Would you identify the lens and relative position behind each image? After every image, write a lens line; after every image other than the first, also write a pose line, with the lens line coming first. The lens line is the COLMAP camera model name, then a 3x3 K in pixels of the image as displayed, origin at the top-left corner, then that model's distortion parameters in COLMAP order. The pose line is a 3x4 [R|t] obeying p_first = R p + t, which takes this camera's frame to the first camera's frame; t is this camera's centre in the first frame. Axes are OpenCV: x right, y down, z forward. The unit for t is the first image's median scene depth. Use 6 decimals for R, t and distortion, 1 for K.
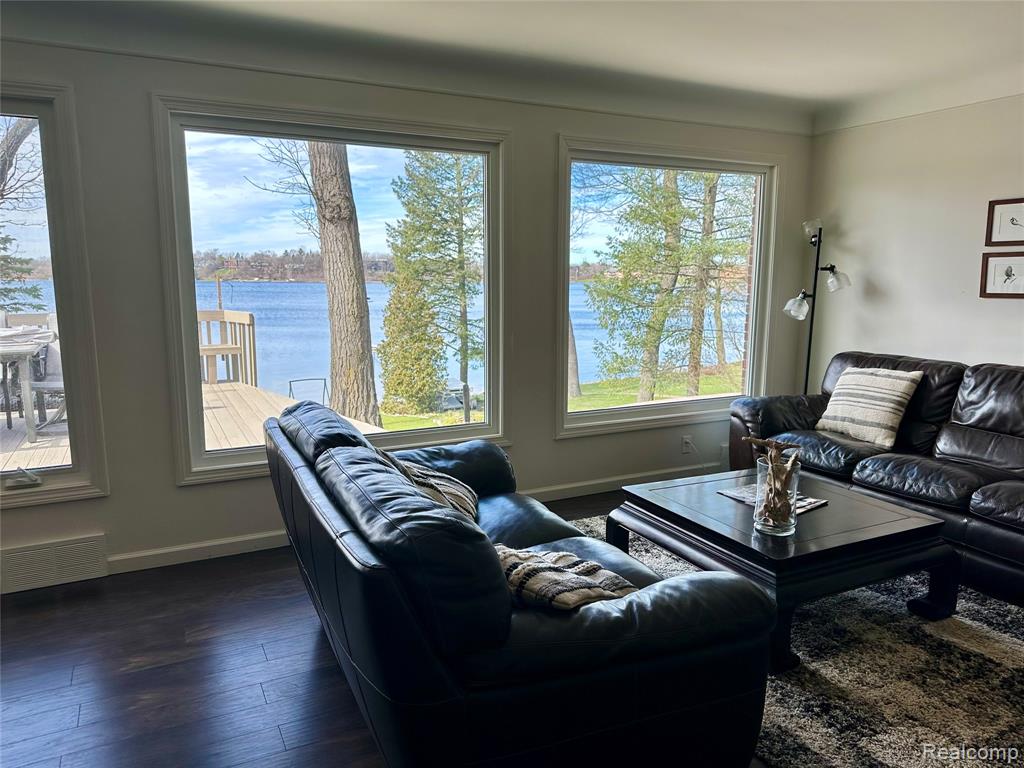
lens RADIAL K [[716.6, 0, 512.2], [0, 716.6, 384.1], [0, 0, 1]] dist [0.006927, -0.016313]
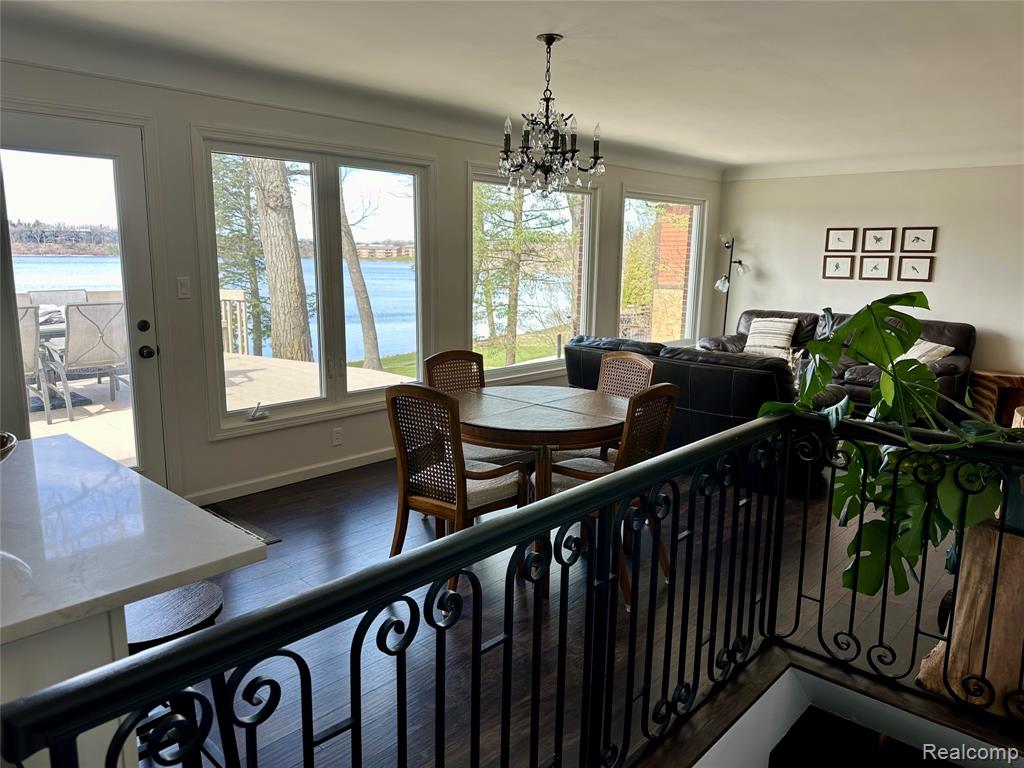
lens RADIAL K [[716.6, 0, 511.9], [0, 716.6, 383.6], [0, 0, 1]] dist [0.006927, -0.016313]
pose [[0.935292, -0.054823, 0.349605, -0.691251], [0.043213, 0.998227, 0.040930, 0.037711], [-0.351229, -0.023174, 0.936003, -0.434108]]
